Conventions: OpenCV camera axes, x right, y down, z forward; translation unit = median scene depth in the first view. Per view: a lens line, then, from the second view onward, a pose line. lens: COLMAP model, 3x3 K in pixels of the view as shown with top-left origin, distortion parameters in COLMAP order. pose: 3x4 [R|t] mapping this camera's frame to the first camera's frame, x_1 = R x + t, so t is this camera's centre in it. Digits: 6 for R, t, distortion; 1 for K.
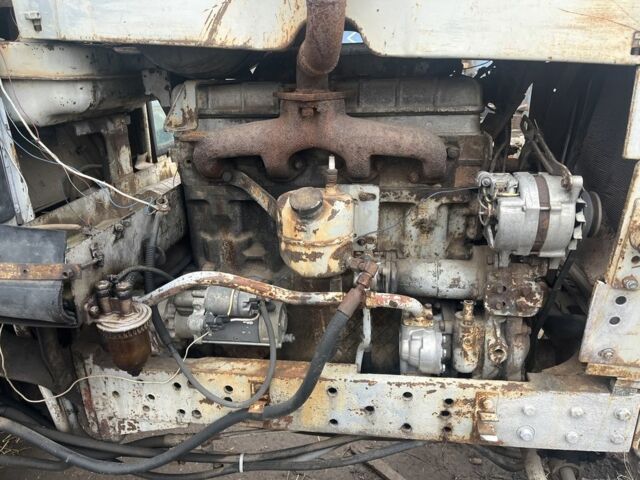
lens RADIAL K [[480.2, 0, 320.0], [0, 480.2, 240.0], [0, 0, 1]] dist [0.005797, -0.003035]
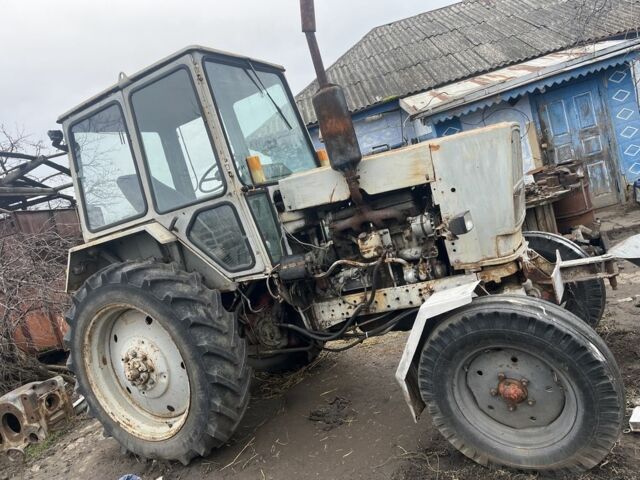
lens RADIAL K [[480.2, 0, 320.0], [0, 480.2, 240.0], [0, 0, 1]] dist [0.005797, -0.003035]
pose [[0.909729, -0.211917, -0.357049, 0.853921], [0.129449, 0.961841, -0.241051, 0.687408], [0.394507, 0.173072, 0.902447, -2.104185]]
